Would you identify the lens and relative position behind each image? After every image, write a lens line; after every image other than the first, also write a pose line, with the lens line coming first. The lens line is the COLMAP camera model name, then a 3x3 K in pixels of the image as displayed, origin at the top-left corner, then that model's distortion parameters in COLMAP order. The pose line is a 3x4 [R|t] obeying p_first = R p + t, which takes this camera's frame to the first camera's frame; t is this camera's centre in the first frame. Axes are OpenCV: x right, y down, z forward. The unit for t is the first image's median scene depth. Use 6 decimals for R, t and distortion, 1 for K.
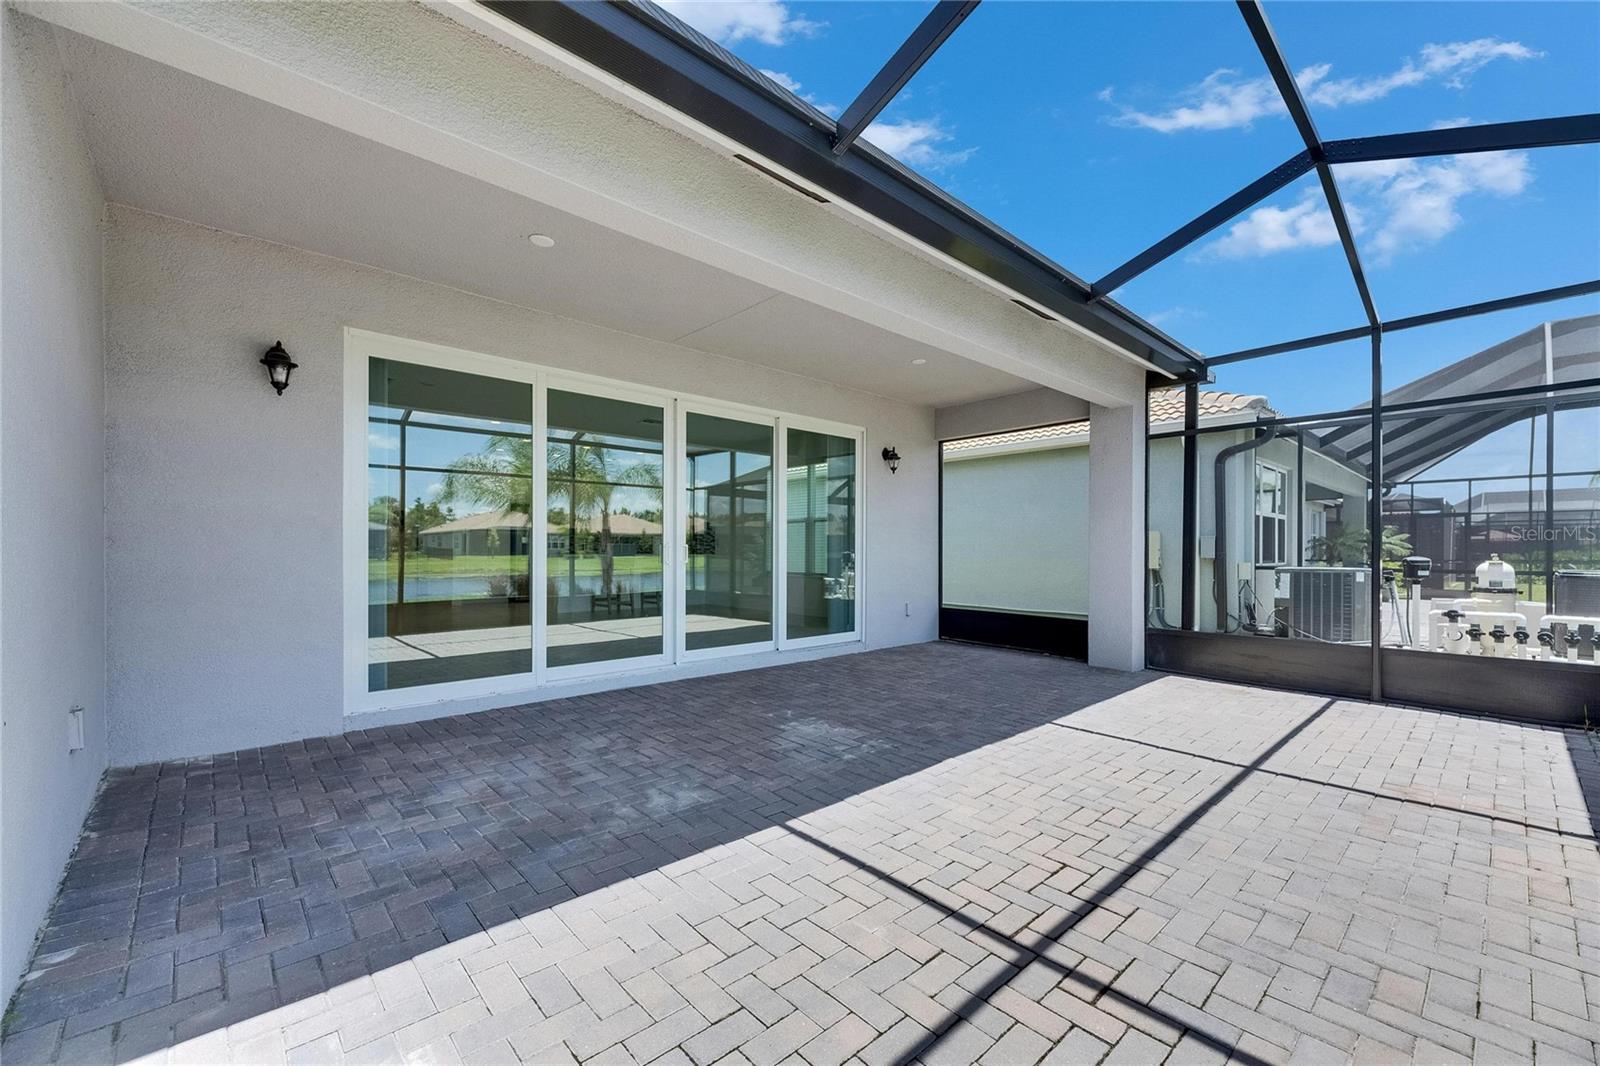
lens RADIAL K [[649.7, 0, 801.9], [0, 649.7, 537.1], [0, 0, 1]] dist [0.000455, -0.000145]
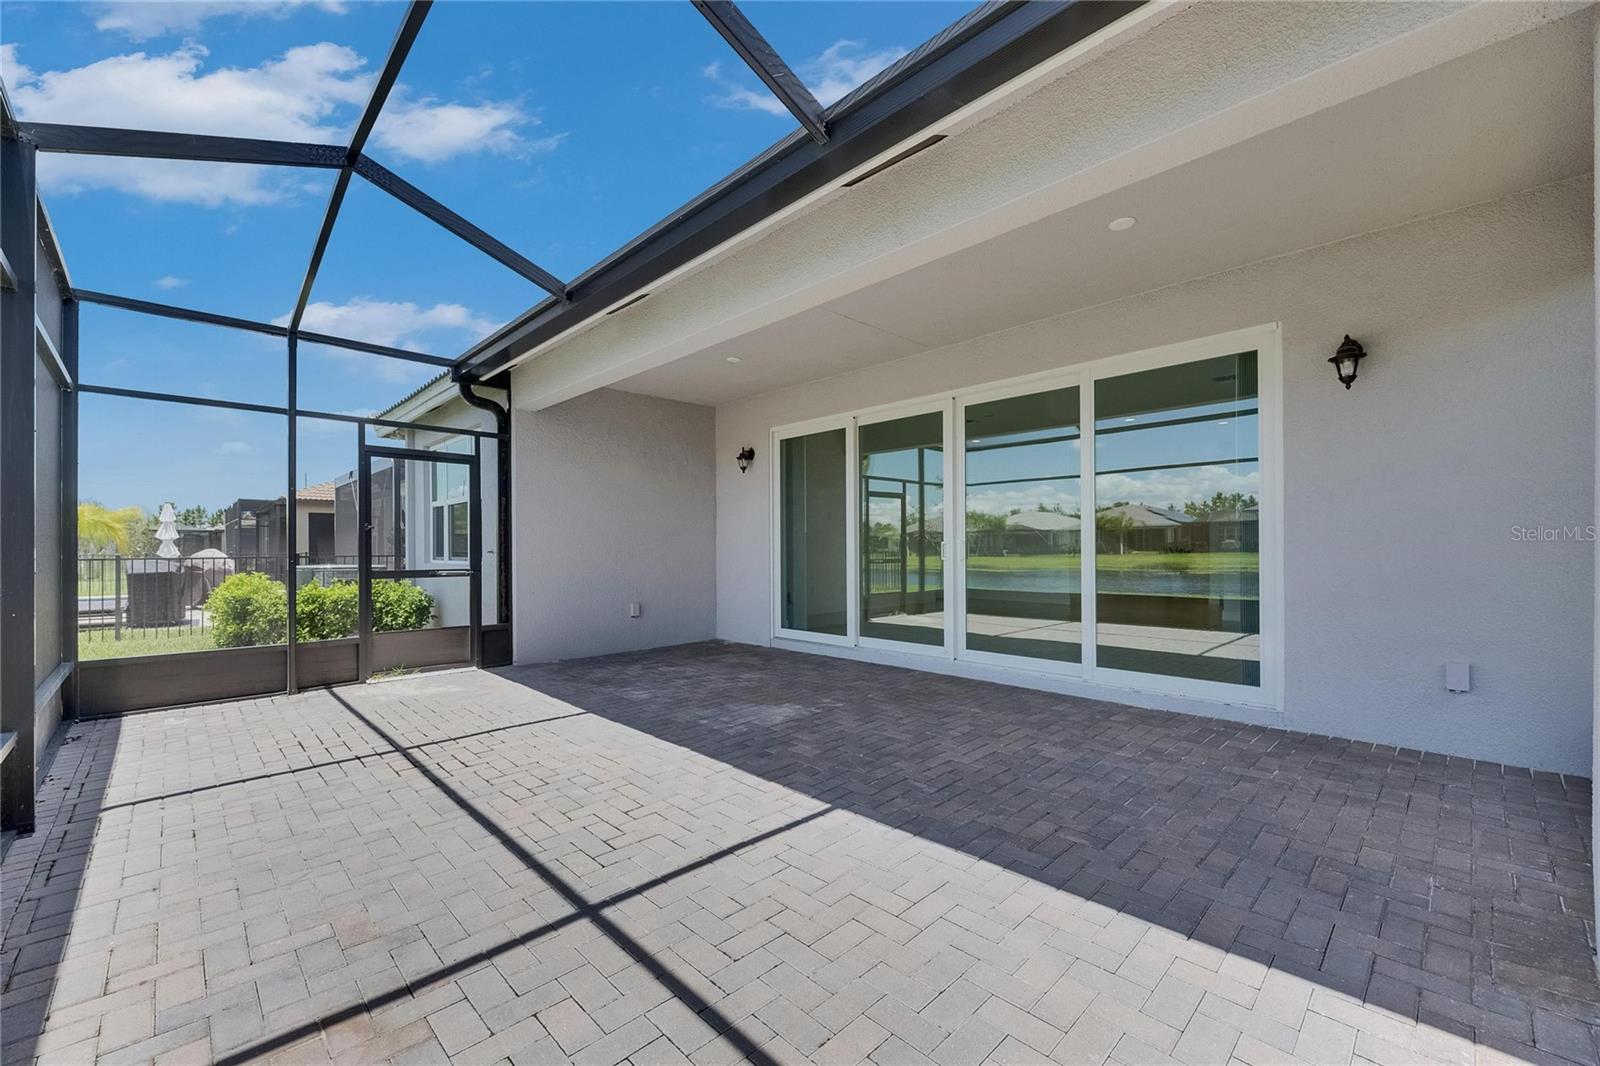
lens RADIAL K [[641.1, 0, 802.8], [0, 641.1, 543.0], [0, 0, 1]] dist [0.008438, -0.000131]
pose [[0.032817, -0.009317, -0.999418, 1.174586], [0.024999, 0.999651, -0.008498, 0.022838], [0.999149, -0.024705, 0.033038, 1.075426]]
